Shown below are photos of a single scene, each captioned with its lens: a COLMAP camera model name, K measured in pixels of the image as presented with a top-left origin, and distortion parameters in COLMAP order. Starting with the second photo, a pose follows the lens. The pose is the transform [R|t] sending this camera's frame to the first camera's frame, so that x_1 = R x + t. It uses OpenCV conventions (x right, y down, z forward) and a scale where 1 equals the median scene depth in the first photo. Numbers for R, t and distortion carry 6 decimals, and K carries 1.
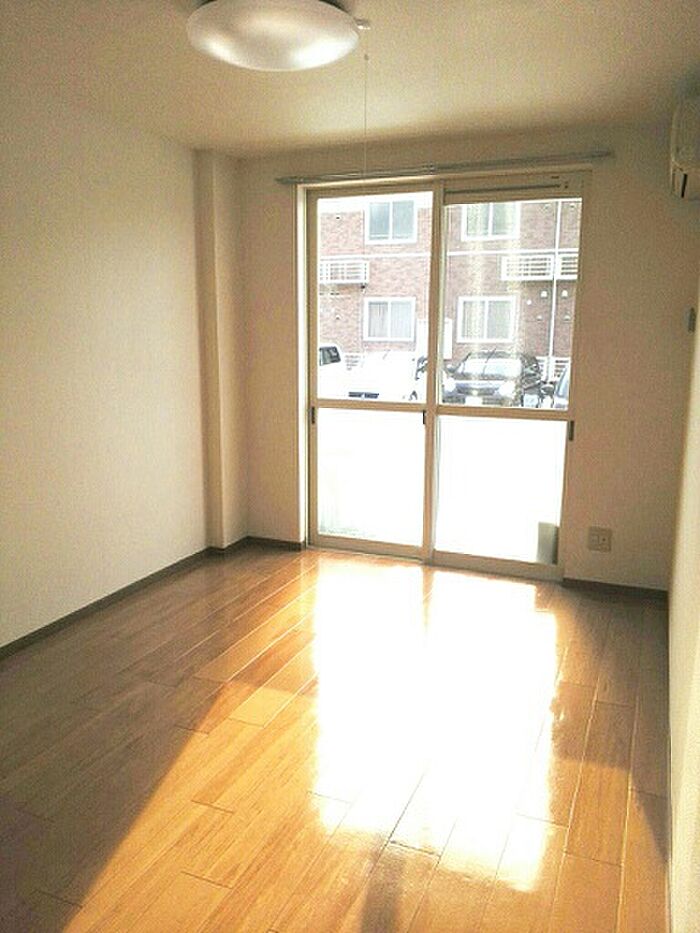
lens RADIAL K [[743.5, 0, 350.0], [0, 743.5, 467.0], [0, 0, 1]] dist [0.004825, -0.000098]
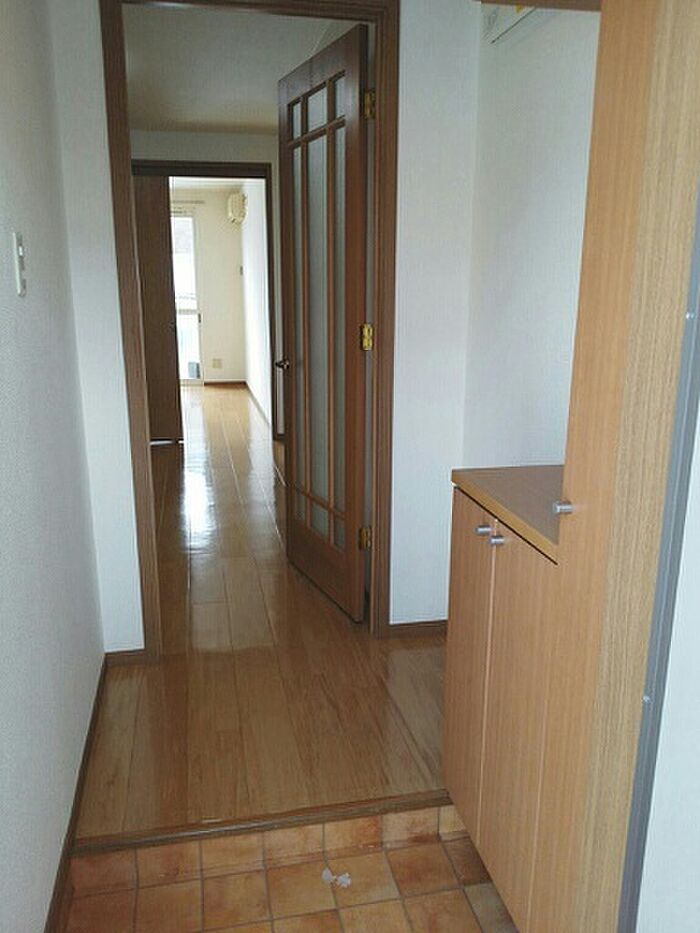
lens RADIAL K [[743.5, 0, 349.5], [0, 743.5, 465.0], [0, 0, 1]] dist [0.004825, -0.000098]
pose [[0.818193, -0.145332, 0.556272, -0.693886], [0.111543, 0.989266, 0.094393, 0.242220], [-0.564020, -0.015183, 0.825622, -1.223598]]
